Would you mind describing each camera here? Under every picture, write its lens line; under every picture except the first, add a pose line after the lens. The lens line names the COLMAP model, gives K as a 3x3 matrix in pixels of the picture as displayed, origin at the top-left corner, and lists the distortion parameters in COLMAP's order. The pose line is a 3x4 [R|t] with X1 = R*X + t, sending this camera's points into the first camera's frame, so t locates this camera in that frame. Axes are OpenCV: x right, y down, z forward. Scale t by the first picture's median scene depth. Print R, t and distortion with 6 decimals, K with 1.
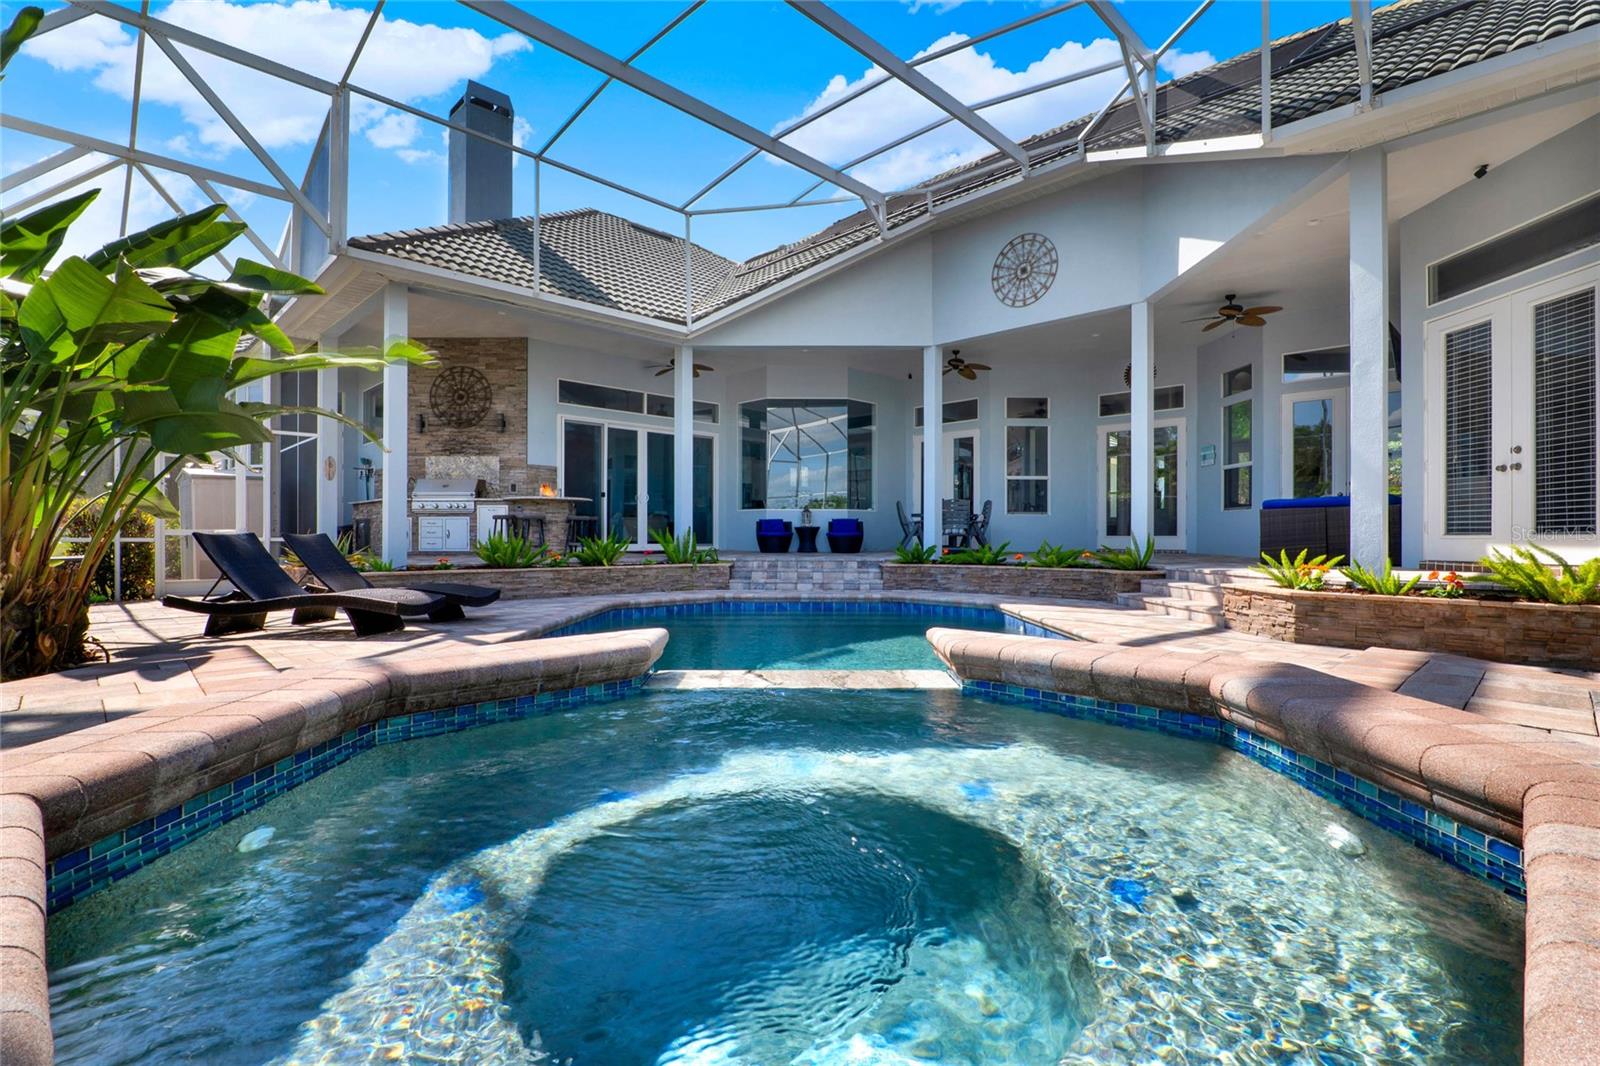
lens RADIAL K [[758.7, 0, 792.9], [0, 758.7, 534.4], [0, 0, 1]] dist [-0.015091, 0.000829]
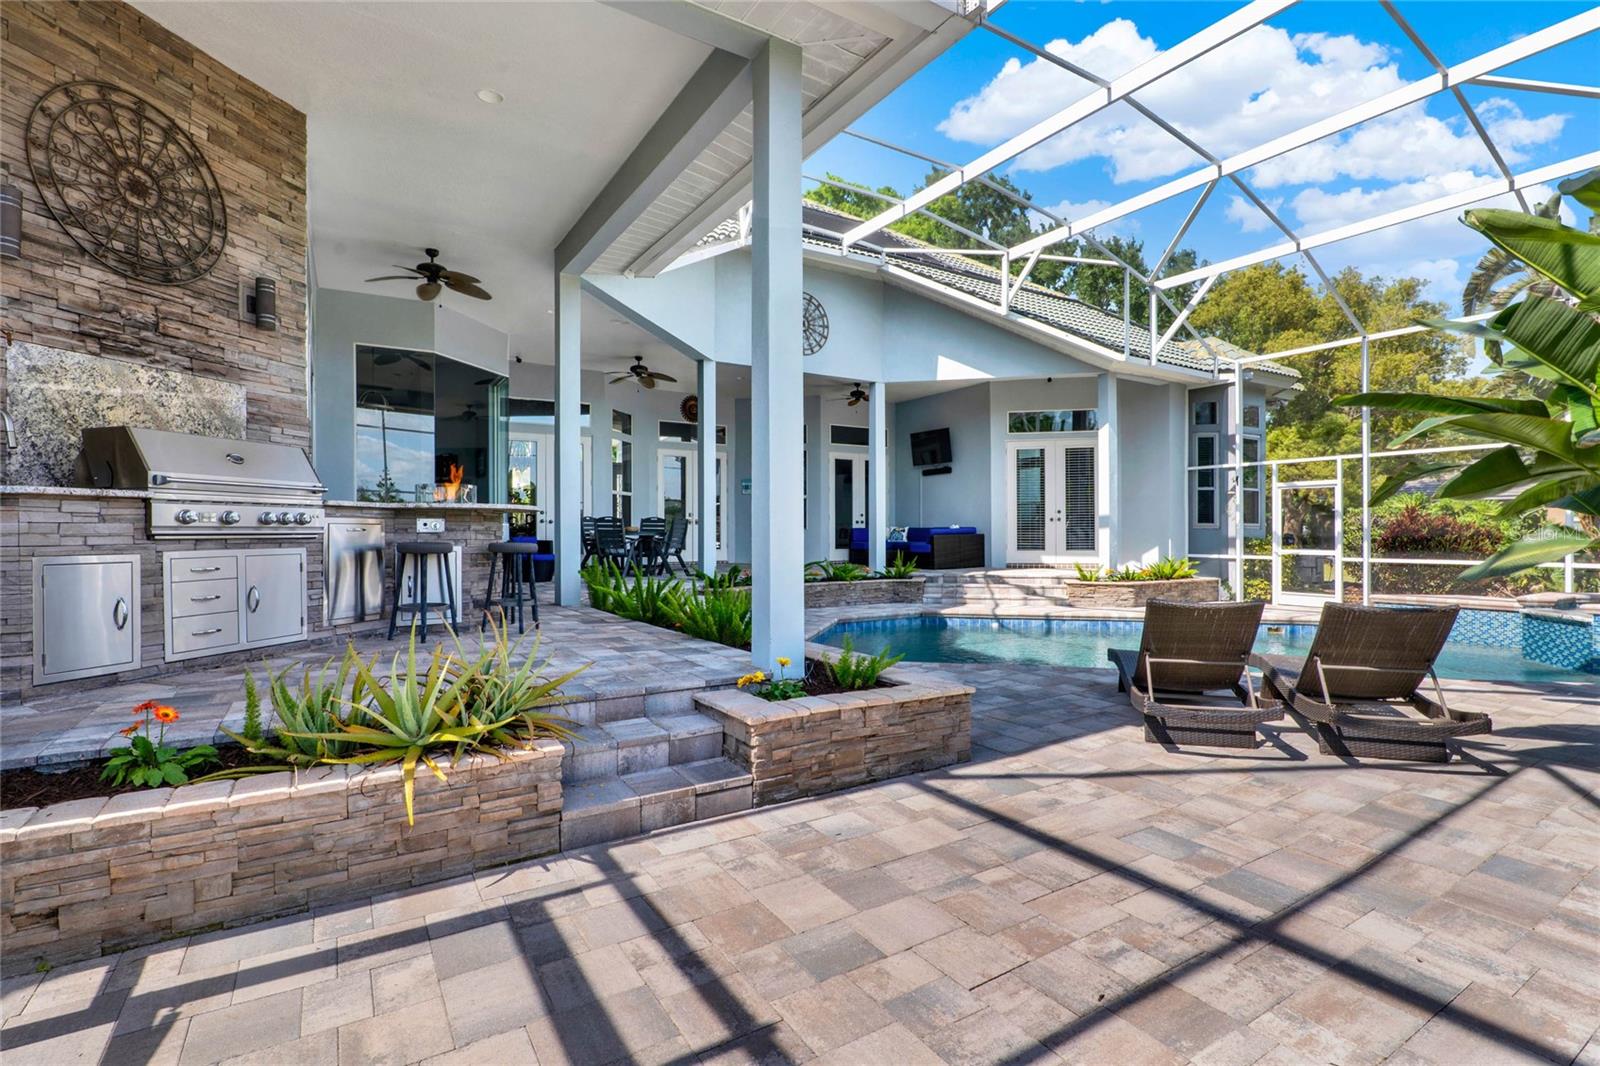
lens RADIAL K [[758.7, 0, 811.9], [0, 758.7, 534.4], [0, 0, 1]] dist [-0.015091, 0.000829]
pose [[0.212663, -0.004246, 0.977116, -0.698990], [0.003150, 0.999988, 0.003660, -0.028996], [-0.977121, 0.002299, 0.212674, 0.639400]]
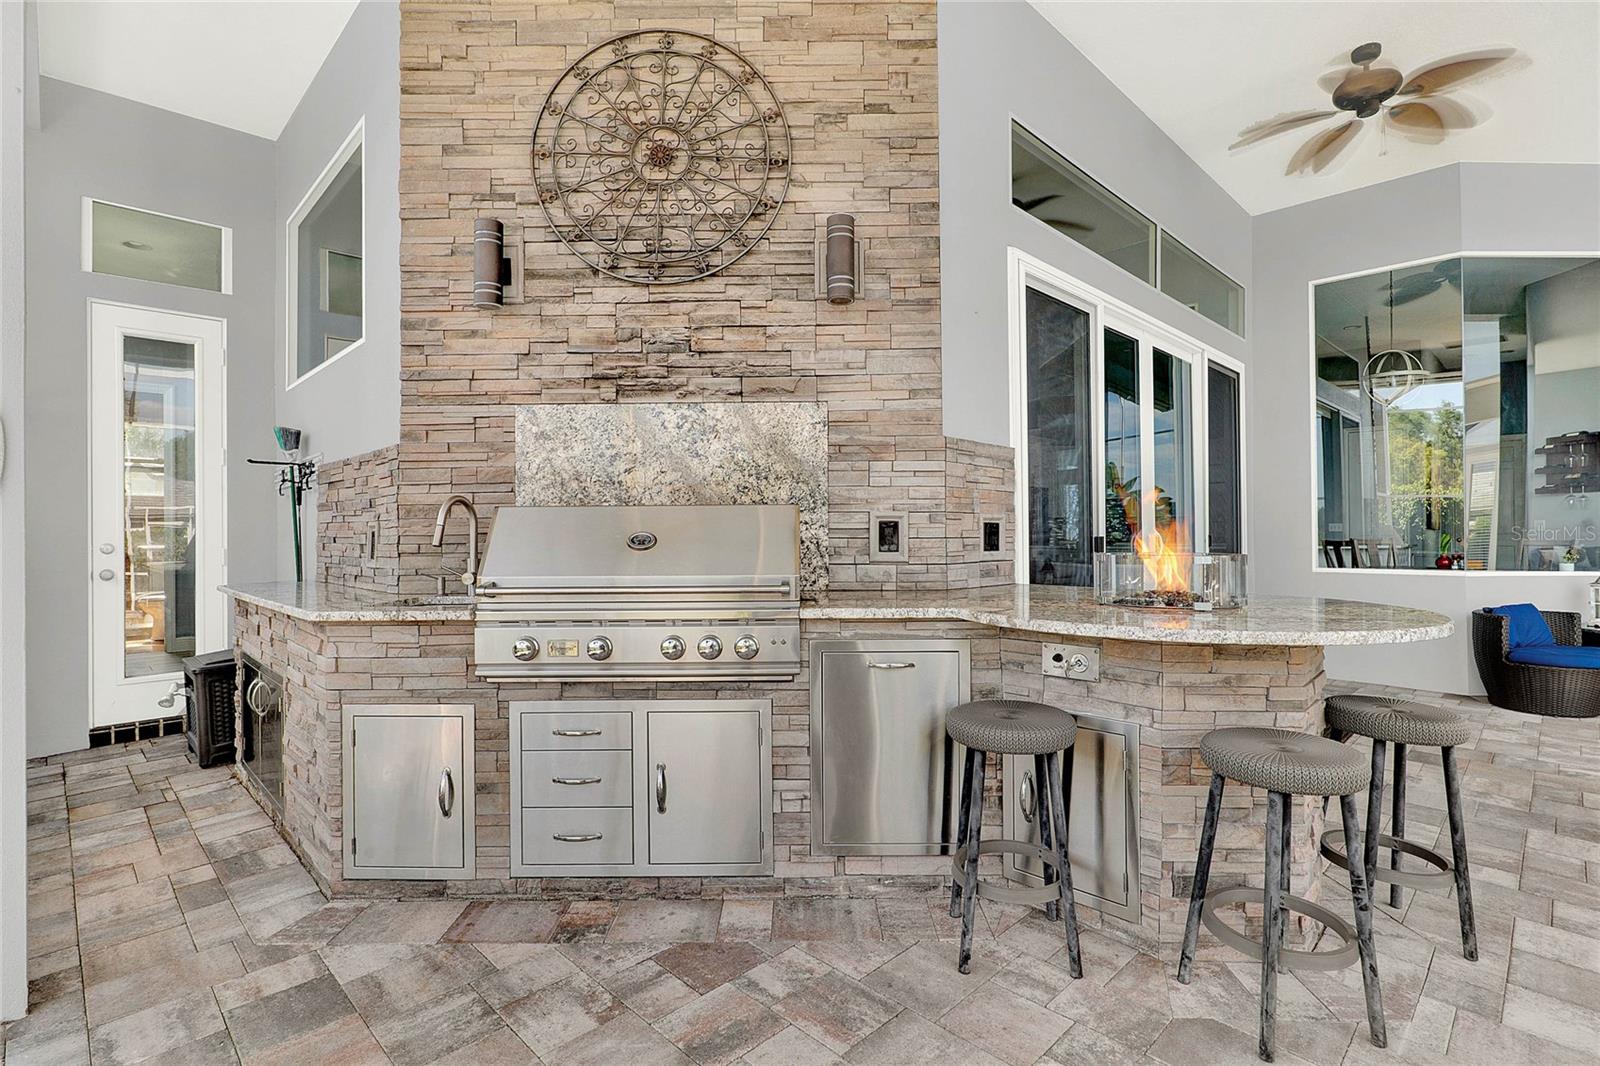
lens RADIAL K [[795.0, 0, 793.1], [0, 795.0, 525.3], [0, 0, 1]] dist [-0.019812, 0.000620]
pose [[0.999957, -0.006877, -0.006154, -0.397106], [0.006850, 0.999967, -0.004324, -0.064108], [0.006183, 0.004282, 0.999972, 0.751562]]
